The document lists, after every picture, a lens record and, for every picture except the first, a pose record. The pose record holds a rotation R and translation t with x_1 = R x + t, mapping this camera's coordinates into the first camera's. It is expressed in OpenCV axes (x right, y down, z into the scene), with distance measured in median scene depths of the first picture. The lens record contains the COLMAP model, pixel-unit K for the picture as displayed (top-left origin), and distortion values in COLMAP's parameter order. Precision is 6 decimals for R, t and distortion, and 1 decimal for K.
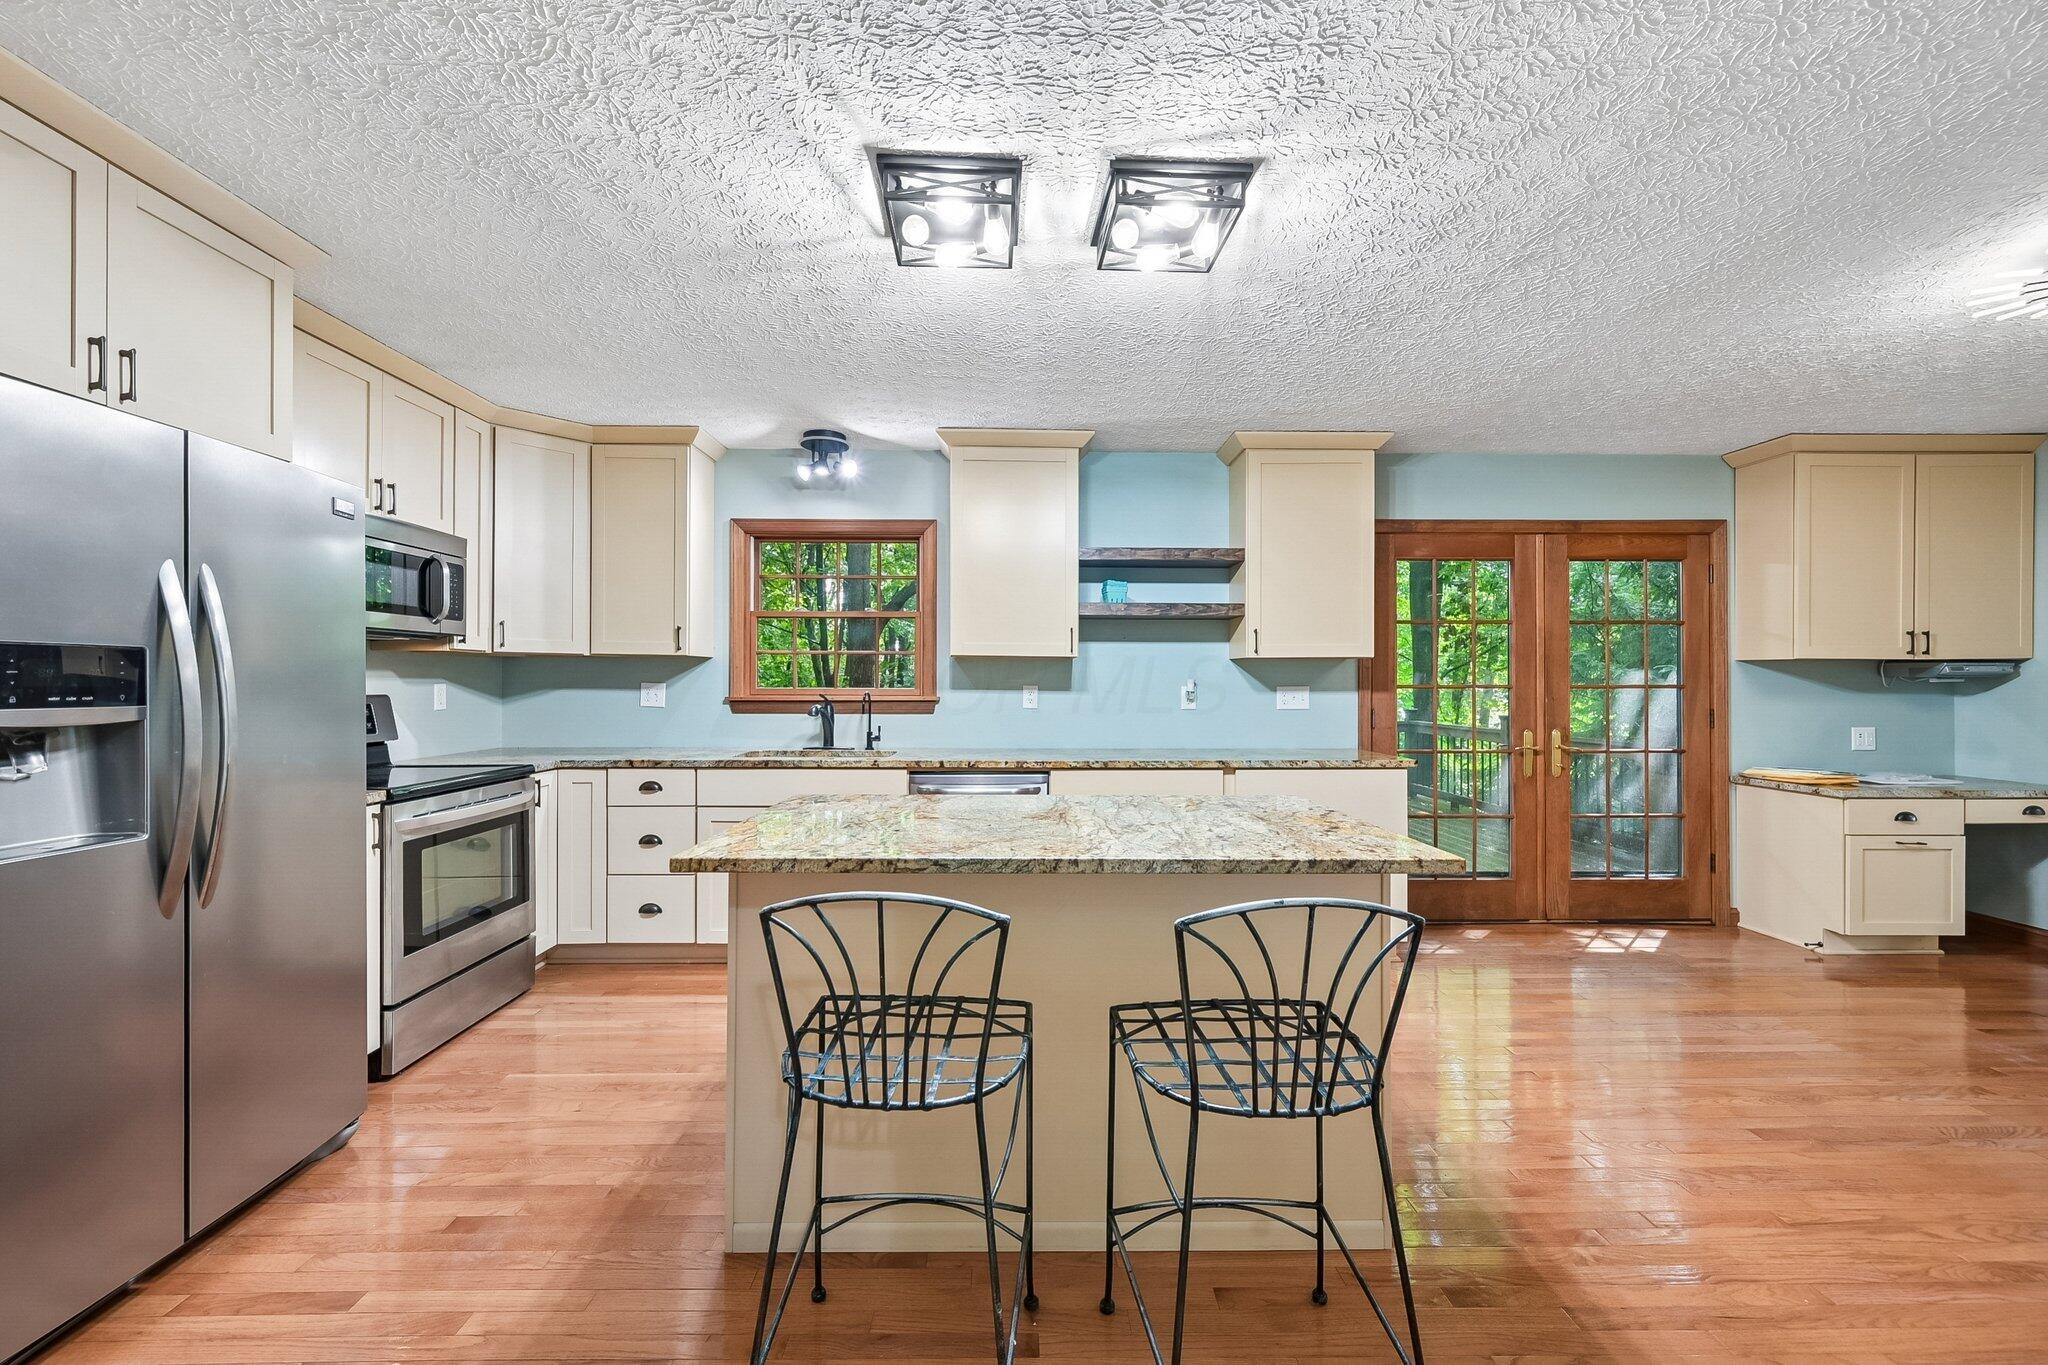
lens RADIAL K [[826.5, 0, 1018.0], [0, 826.5, 686.5], [0, 0, 1]] dist [-0.001748, 0.000638]
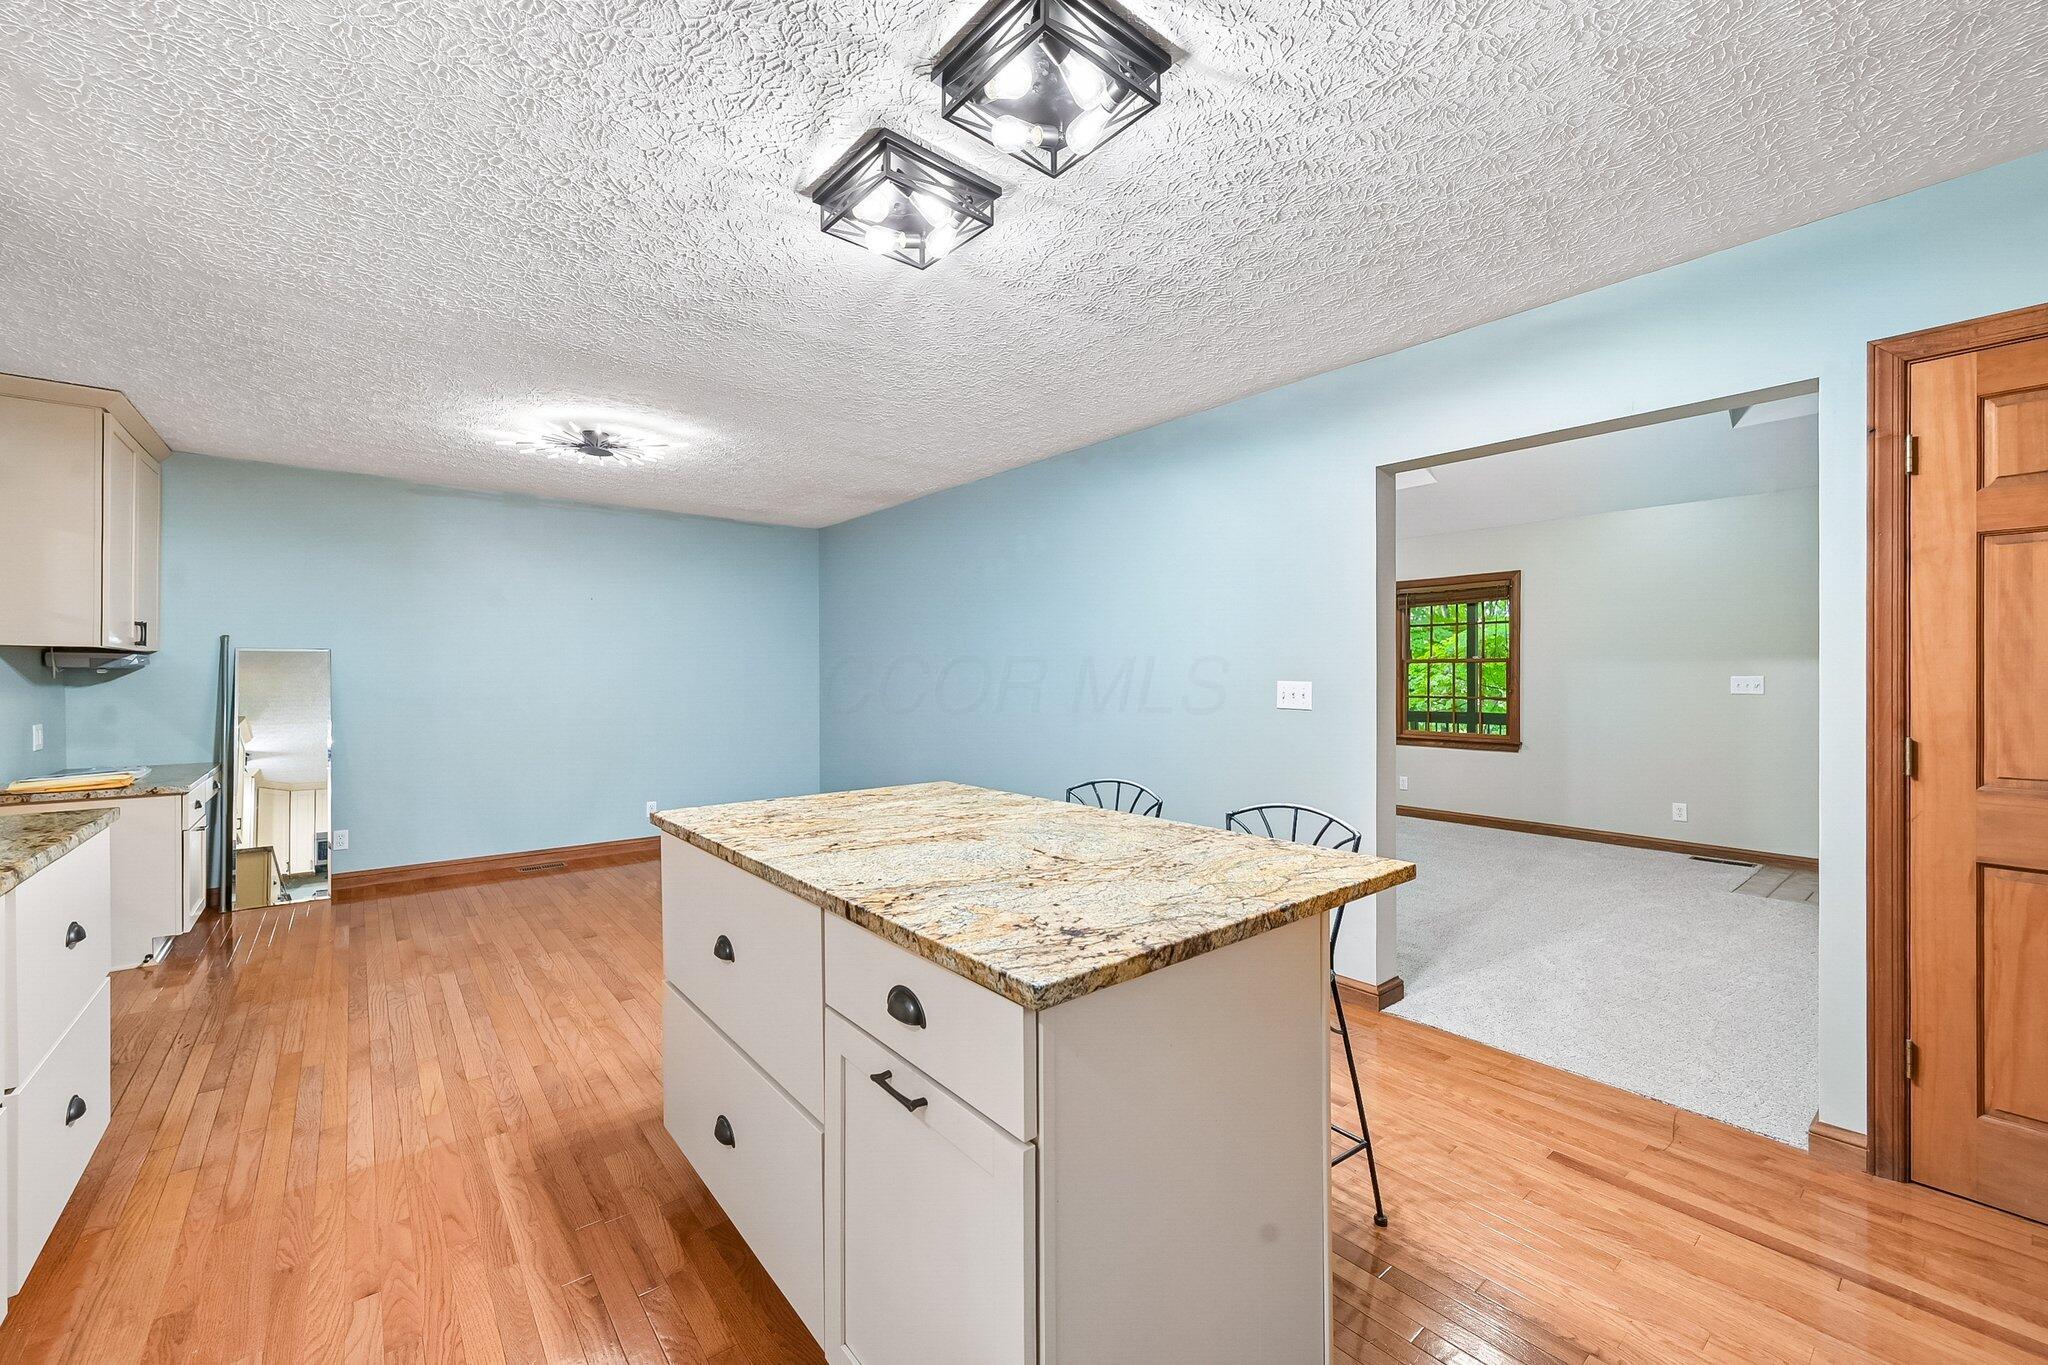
lens RADIAL K [[826.5, 0, 1019.4], [0, 826.5, 668.6], [0, 0, 1]] dist [-0.001748, 0.000638]
pose [[-0.625483, 0.004216, 0.780227, -0.346267], [0.002149, 0.999991, -0.003681, -0.004870], [-0.780235, -0.000626, -0.625486, 0.778767]]
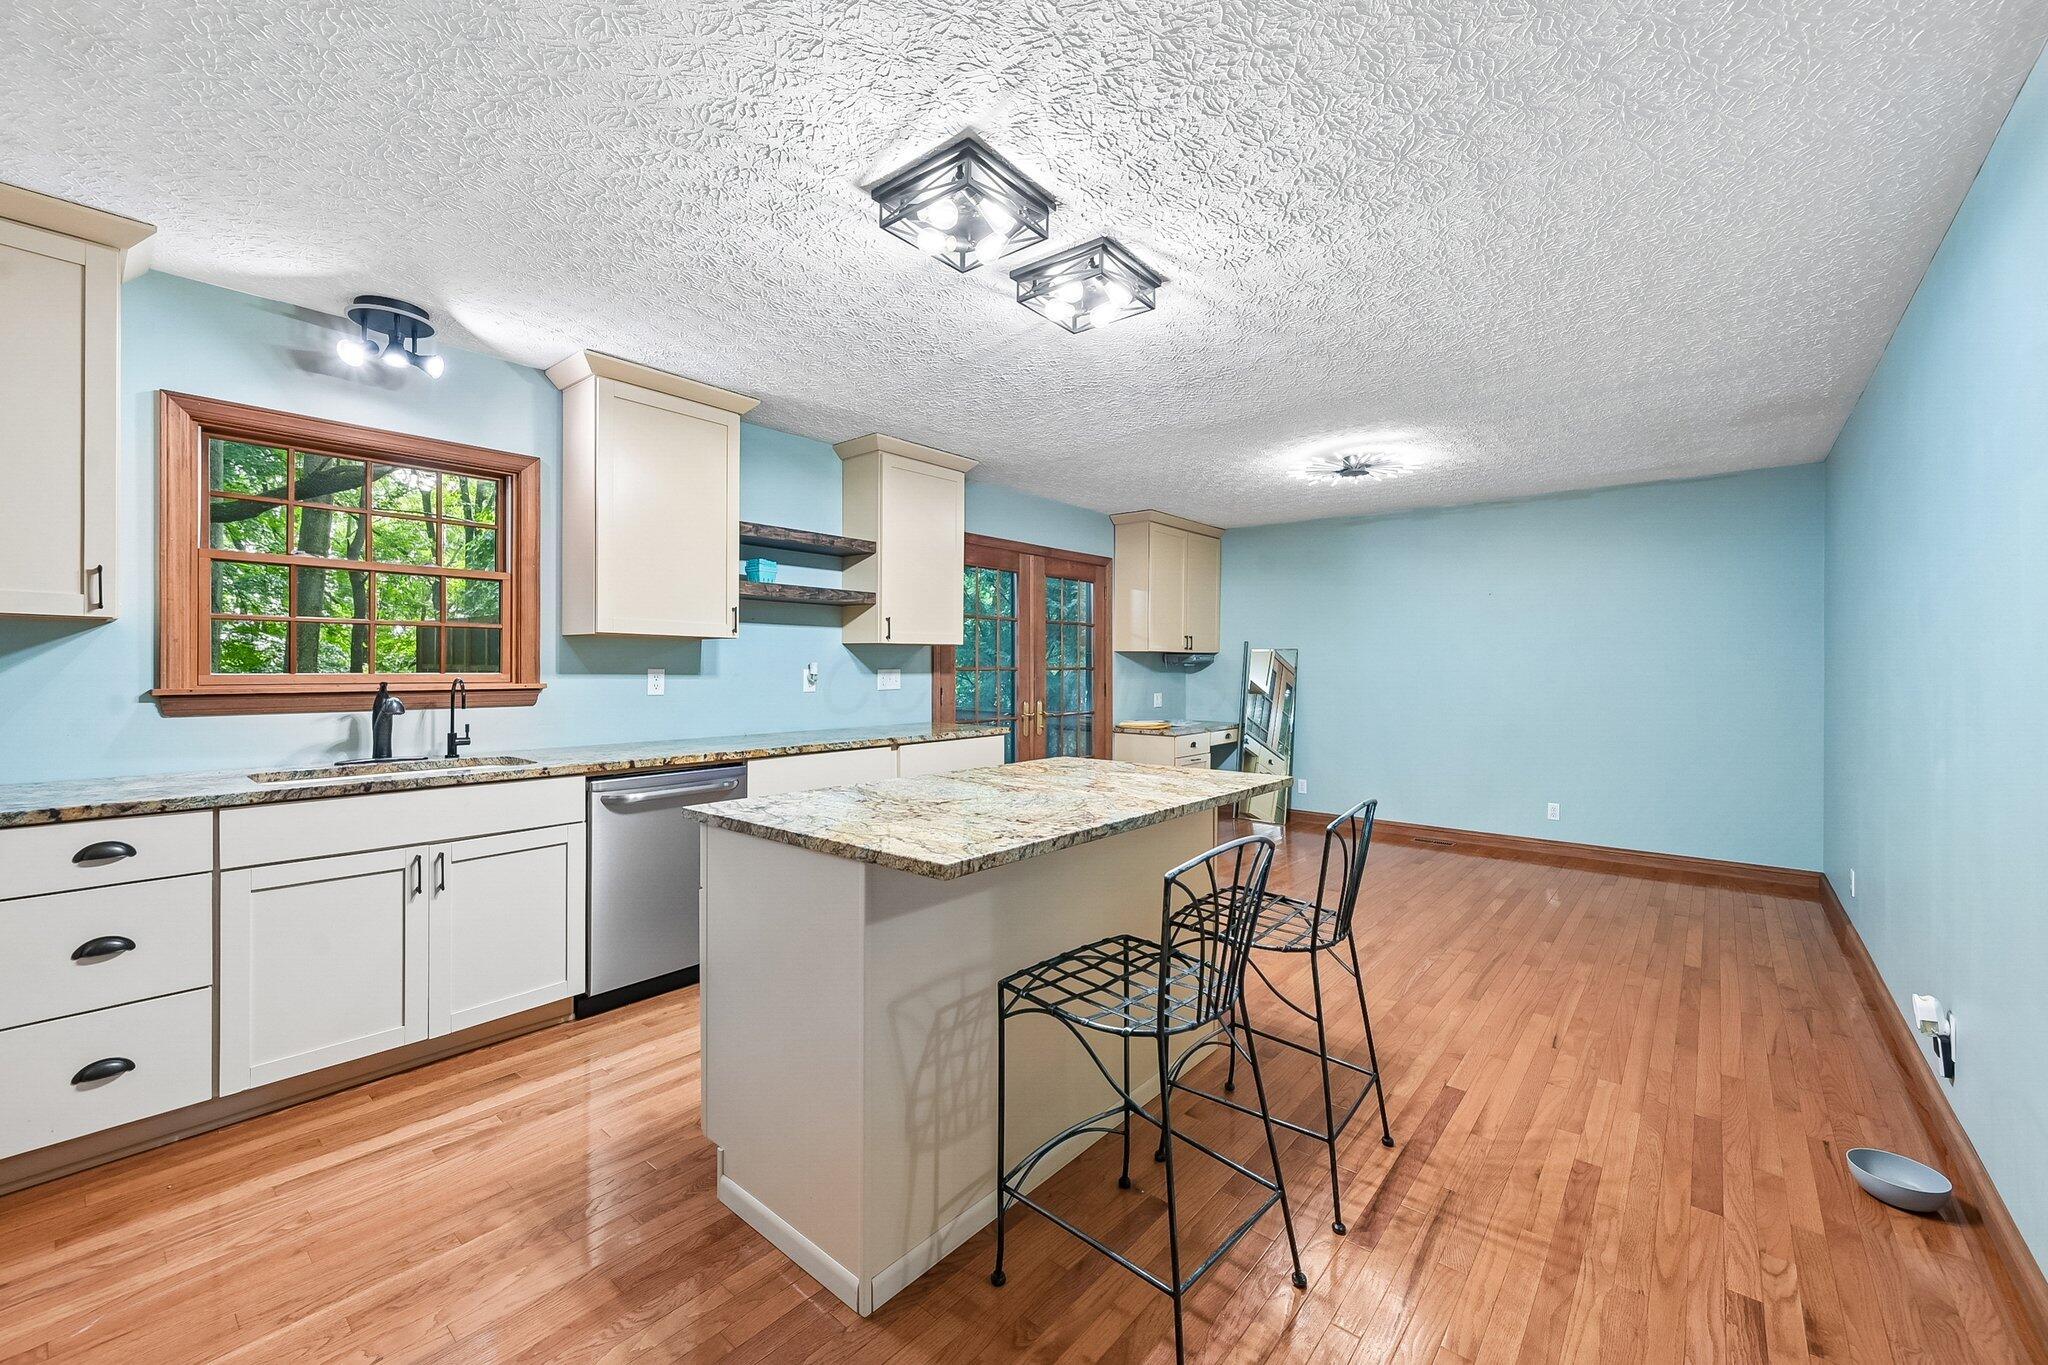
lens RADIAL K [[826.5, 0, 1026.2], [0, 826.5, 664.2], [0, 0, 1]] dist [-0.001748, 0.000638]
pose [[0.651999, 0.001817, 0.758218, -0.411902], [-0.001899, 0.999998, -0.000764, -0.006332], [-0.758218, -0.000941, 0.652001, 0.141964]]
